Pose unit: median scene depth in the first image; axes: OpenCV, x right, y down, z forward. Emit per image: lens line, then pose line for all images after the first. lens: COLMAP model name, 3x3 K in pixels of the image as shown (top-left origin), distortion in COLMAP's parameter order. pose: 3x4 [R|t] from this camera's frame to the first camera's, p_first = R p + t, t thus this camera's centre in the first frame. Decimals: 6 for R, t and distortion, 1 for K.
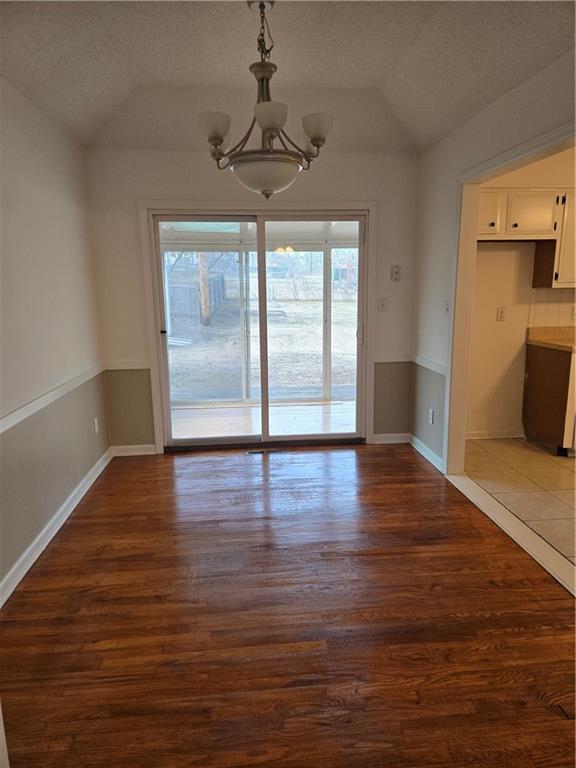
lens RADIAL K [[508.9, 0, 286.0], [0, 508.9, 380.5], [0, 0, 1]] dist [0.074096, -0.058414]
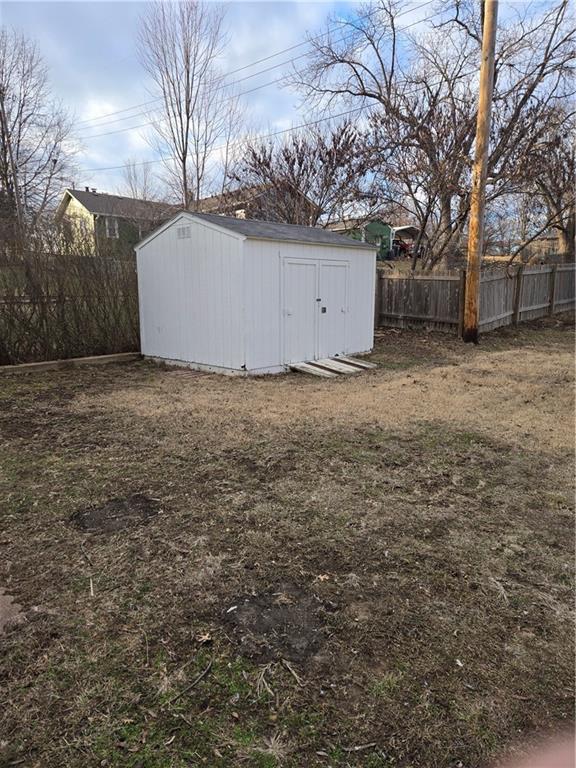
lens RADIAL K [[508.9, 0, 280.5], [0, 508.9, 375.7], [0, 0, 1]] dist [0.074096, -0.058414]
pose [[0.670853, 0.137383, -0.728754, 0.634004], [-0.140999, 0.988394, 0.056533, -0.300457], [0.728063, 0.064828, 0.682438, 1.787268]]
